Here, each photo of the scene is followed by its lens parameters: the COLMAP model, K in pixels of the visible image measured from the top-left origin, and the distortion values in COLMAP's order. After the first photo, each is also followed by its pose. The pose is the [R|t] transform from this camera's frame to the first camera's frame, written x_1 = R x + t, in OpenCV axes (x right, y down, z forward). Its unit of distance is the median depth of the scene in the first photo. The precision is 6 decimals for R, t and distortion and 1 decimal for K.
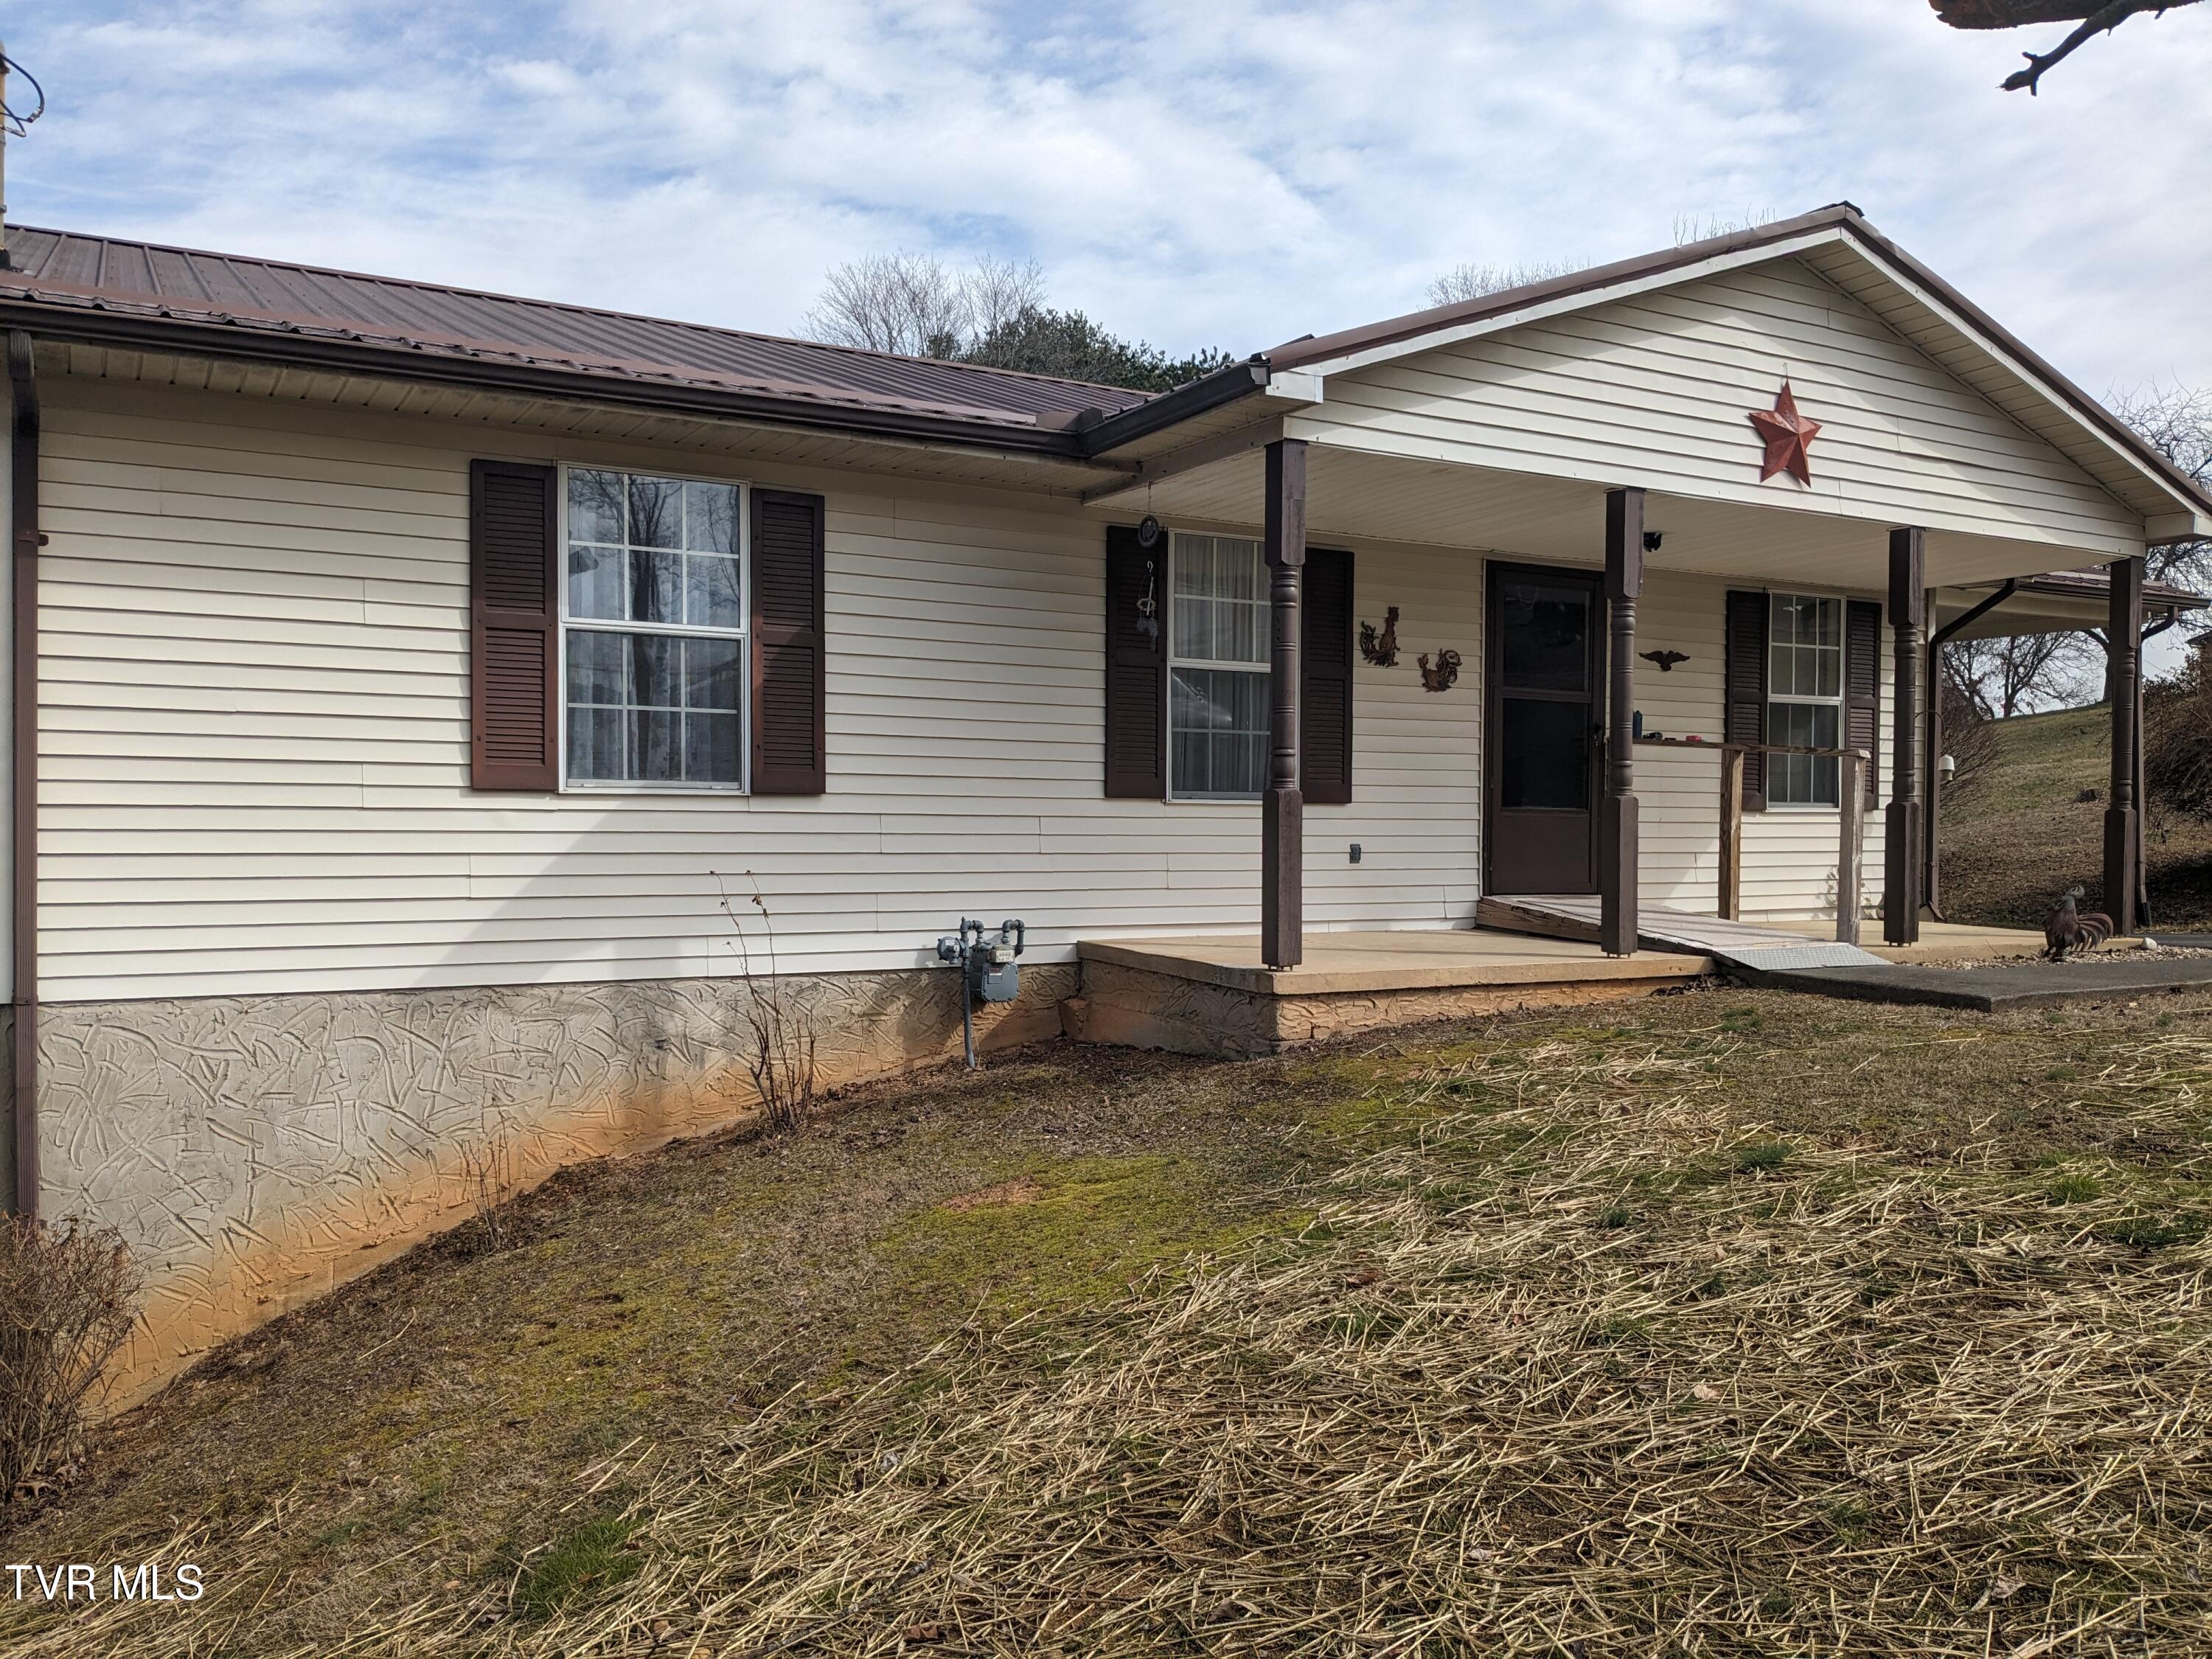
lens RADIAL K [[1800.5, 0, 1106.0], [0, 1800.5, 829.5], [0, 0, 1]] dist [0.015645, -0.002109]
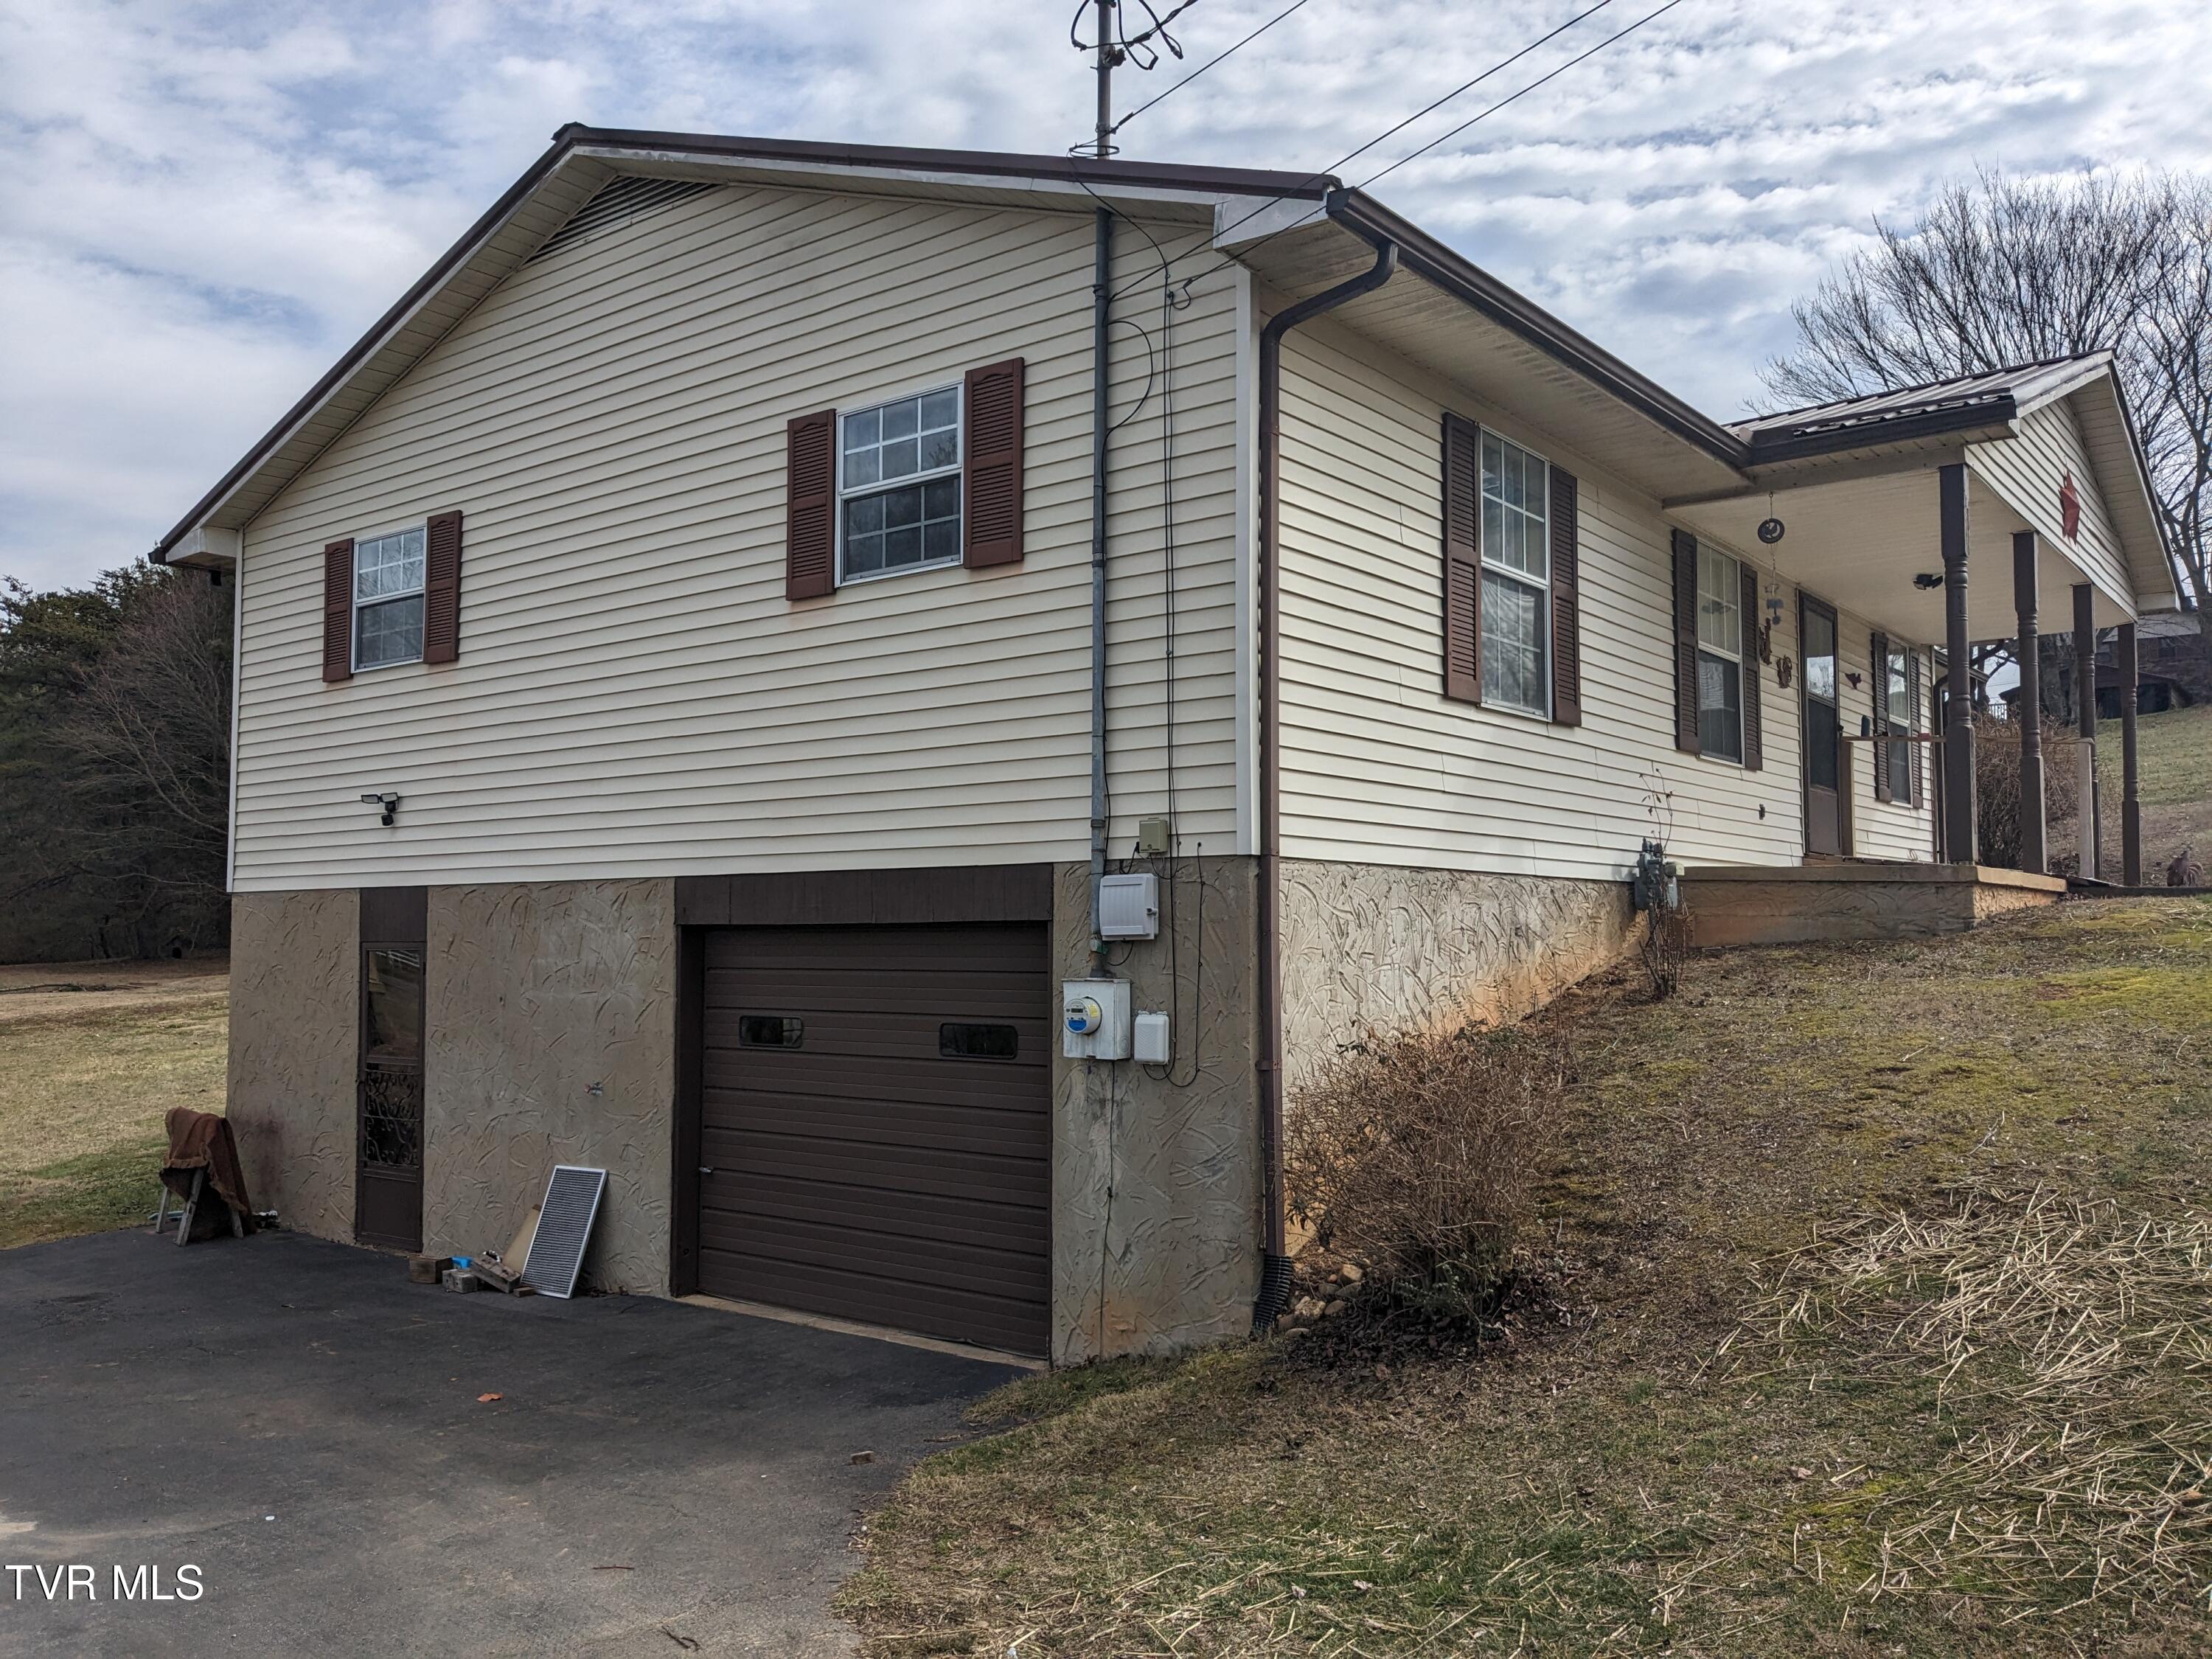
lens RADIAL K [[1732.2, 0, 1106.0], [0, 1732.2, 829.5], [0, 0, 1]] dist [-0.028736, -0.007072]
pose [[0.917574, 0.024262, 0.396823, -0.746507], [0.000571, 0.998055, -0.062341, 0.098259], [-0.397564, 0.057429, 0.915776, 0.071110]]
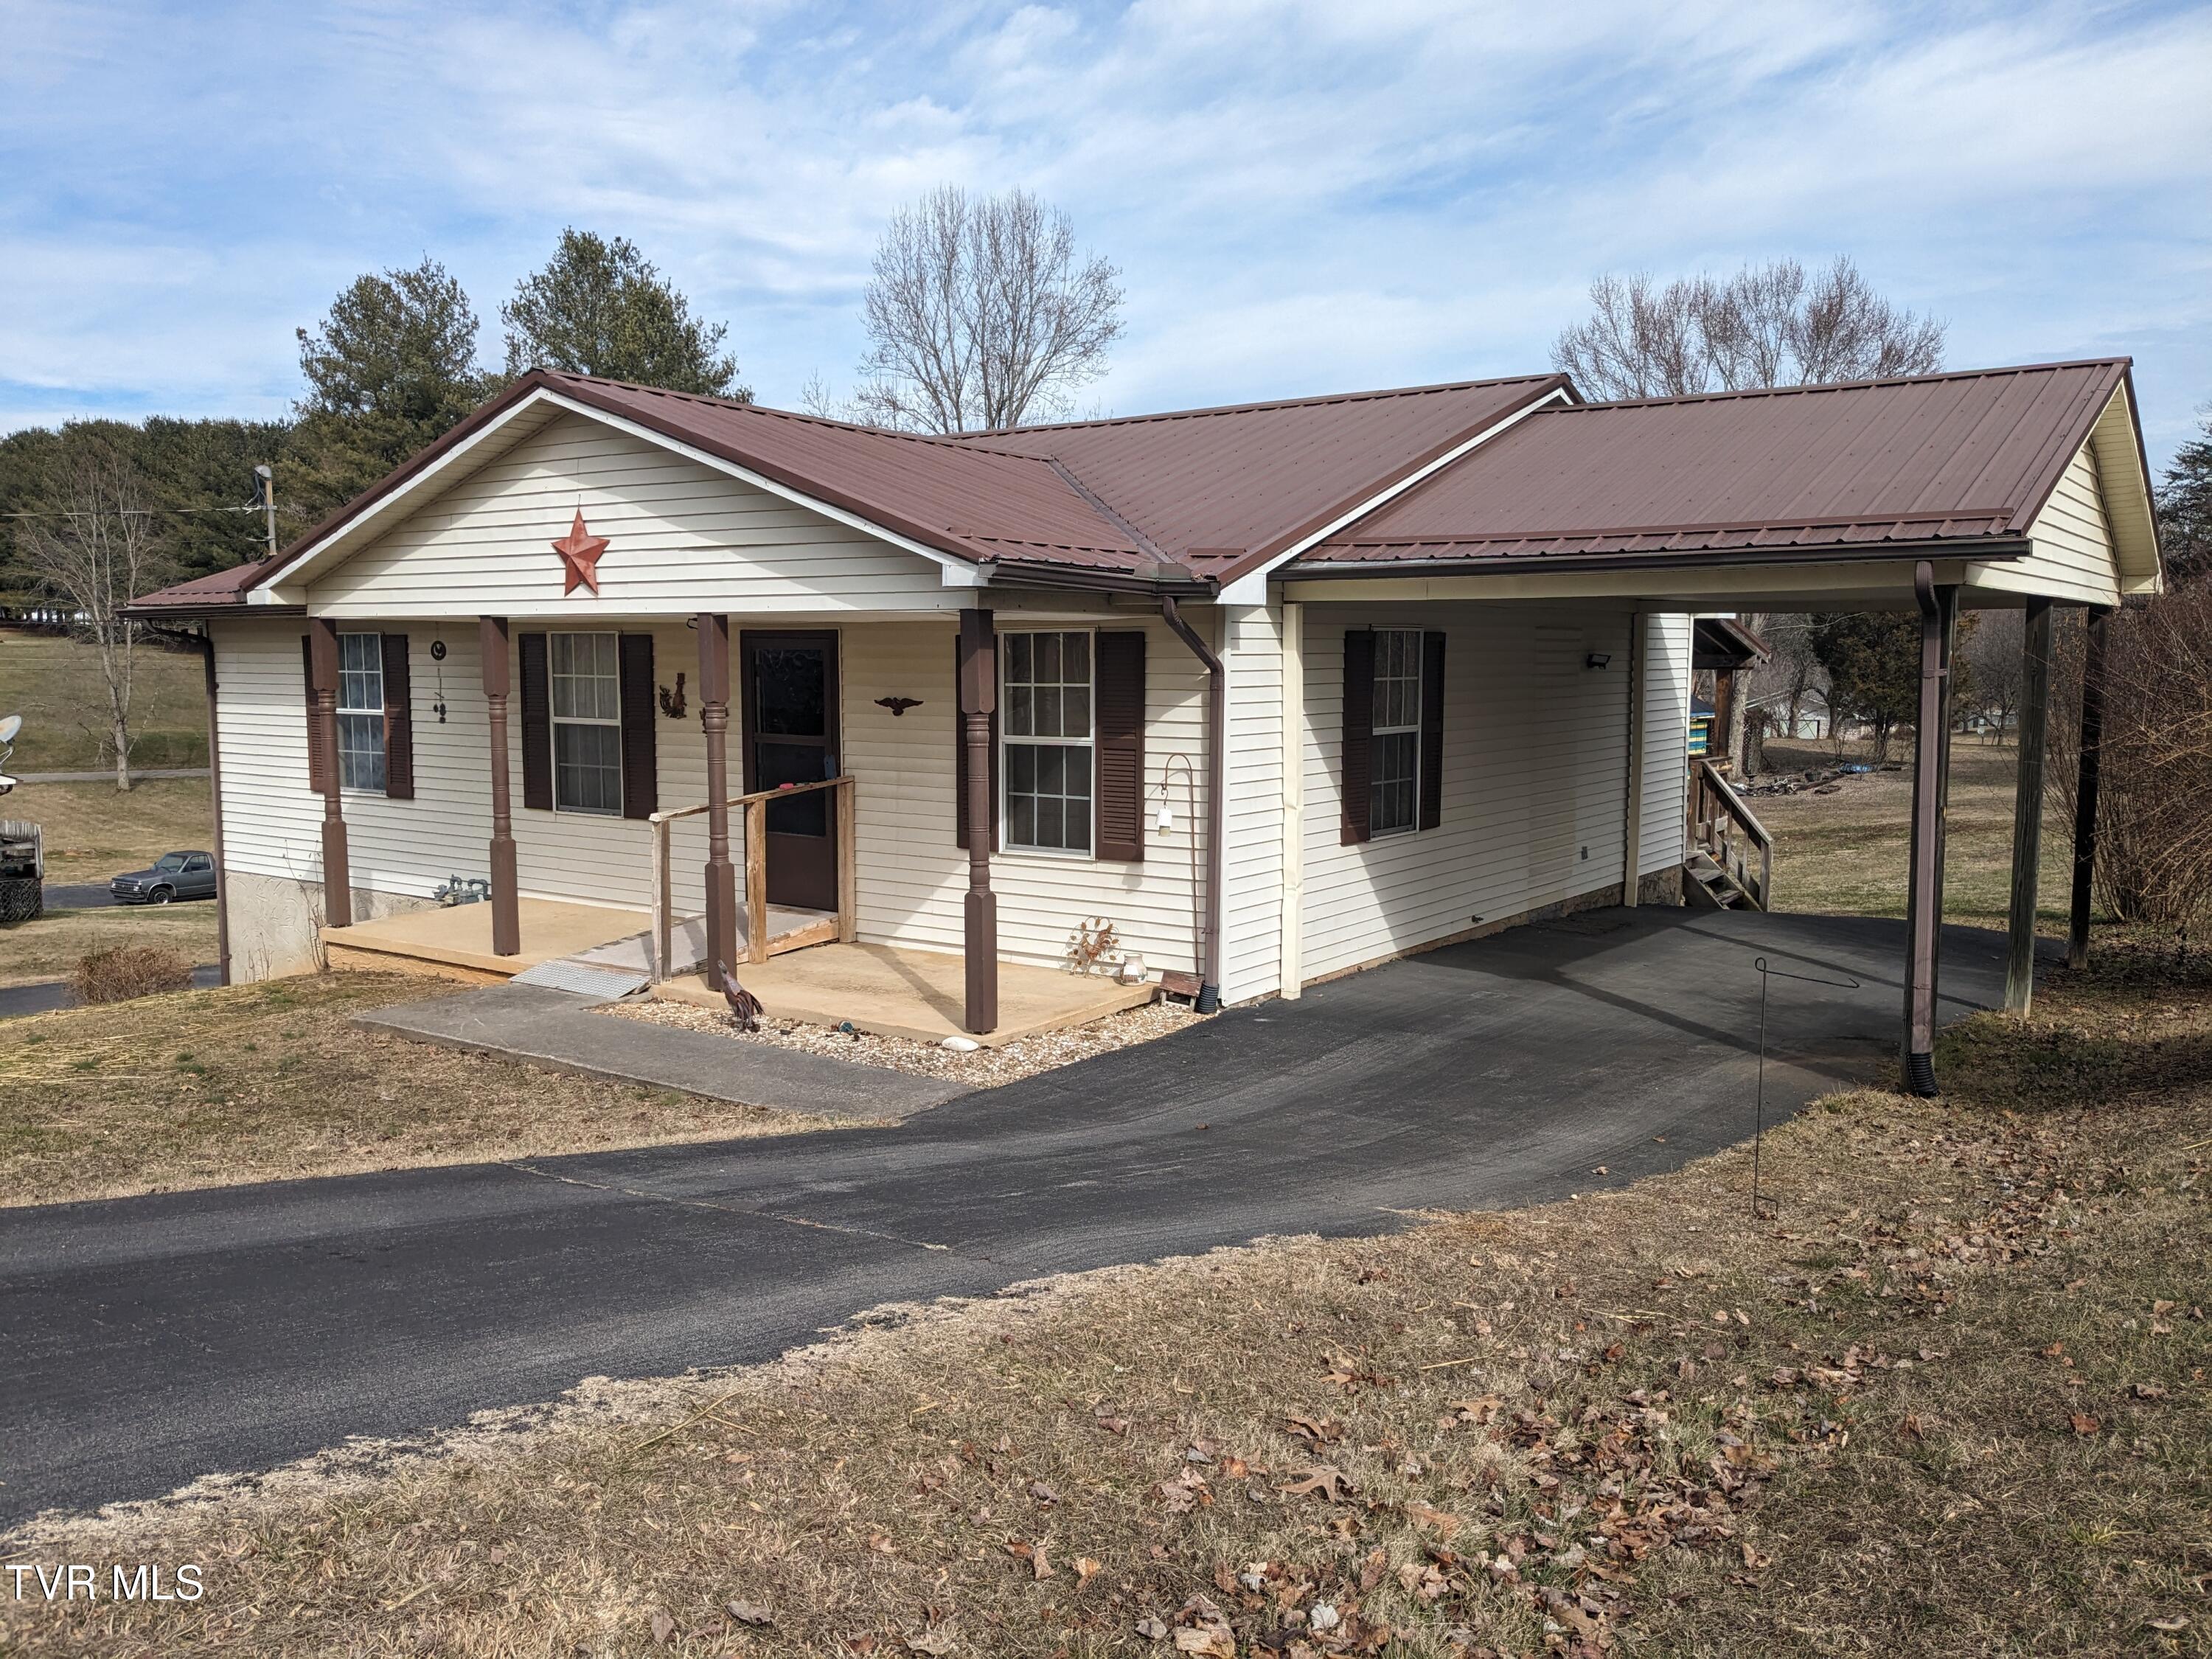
lens RADIAL K [[1732.2, 0, 1106.0], [0, 1732.2, 829.5], [0, 0, 1]] dist [-0.028736, -0.007072]
pose [[0.437774, 0.088926, -0.894676, 1.441689], [-0.000783, 0.995134, 0.098528, -0.135645], [0.899085, -0.042433, 0.435713, 0.732170]]
